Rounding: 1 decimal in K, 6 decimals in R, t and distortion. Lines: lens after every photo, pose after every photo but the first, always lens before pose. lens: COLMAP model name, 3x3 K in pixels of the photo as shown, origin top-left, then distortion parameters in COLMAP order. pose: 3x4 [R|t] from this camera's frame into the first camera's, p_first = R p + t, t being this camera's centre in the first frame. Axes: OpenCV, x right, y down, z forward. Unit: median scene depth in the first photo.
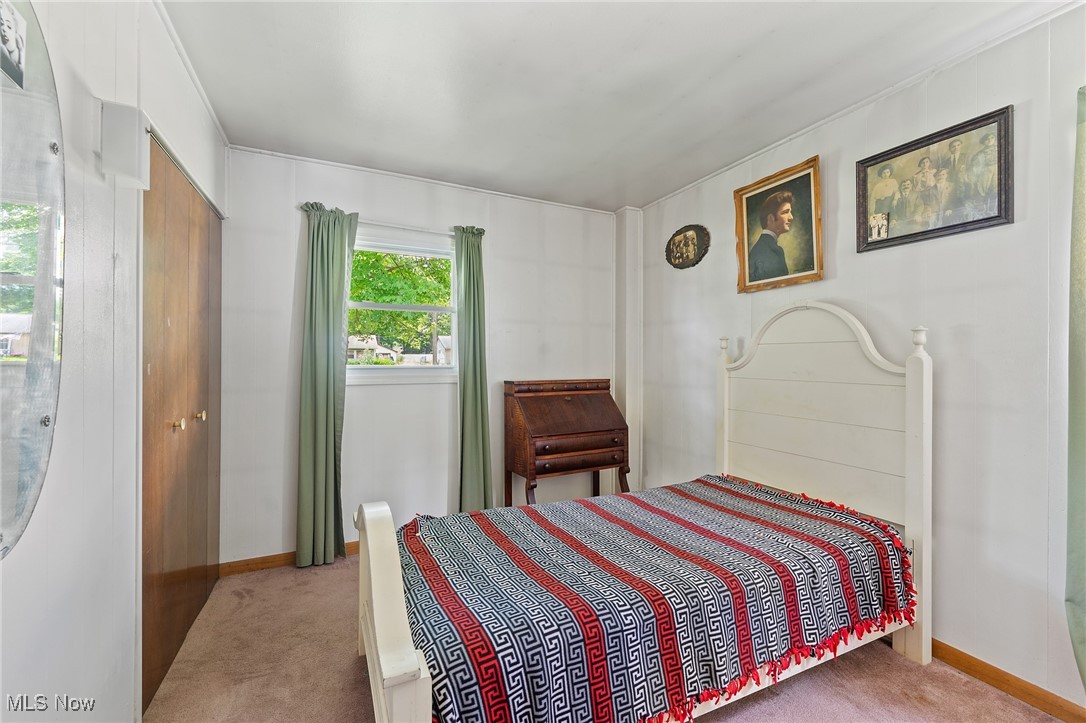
lens RADIAL K [[445.8, 0, 530.7], [0, 445.8, 368.4], [0, 0, 1]] dist [-0.001702, -0.000254]
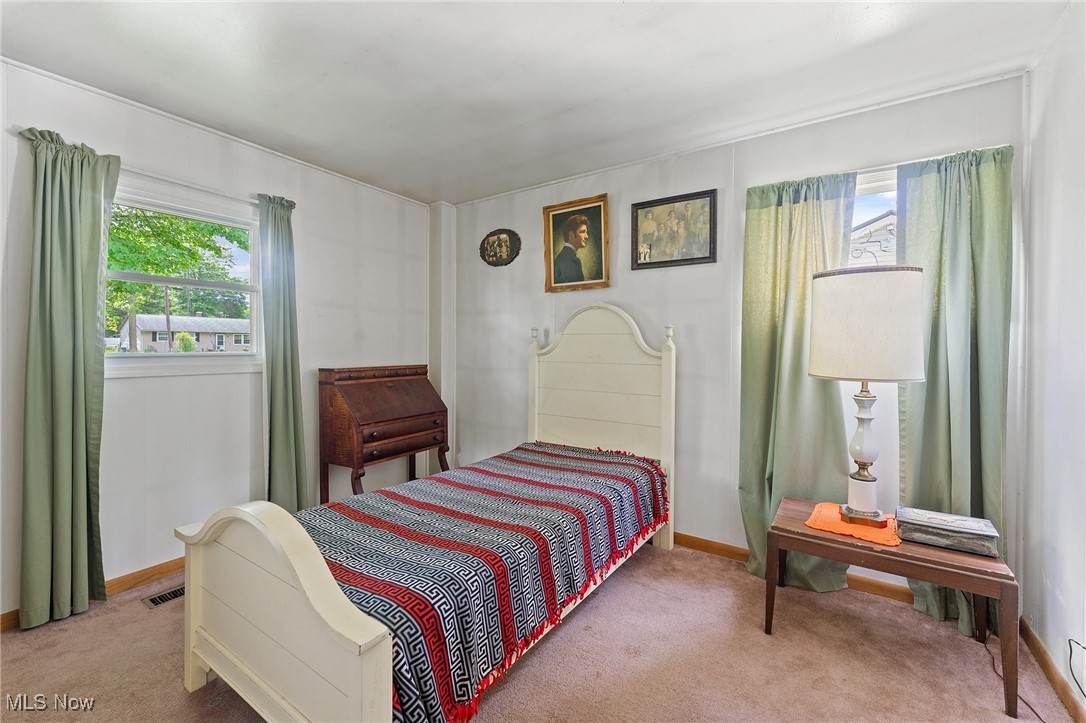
lens RADIAL K [[445.8, 0, 530.7], [0, 445.8, 368.4], [0, 0, 1]] dist [-0.001702, -0.000254]
pose [[0.867400, -0.021073, 0.497165, -0.203785], [0.006073, 0.999477, 0.031768, 0.000266], [-0.497574, -0.024536, 0.867074, -0.046763]]
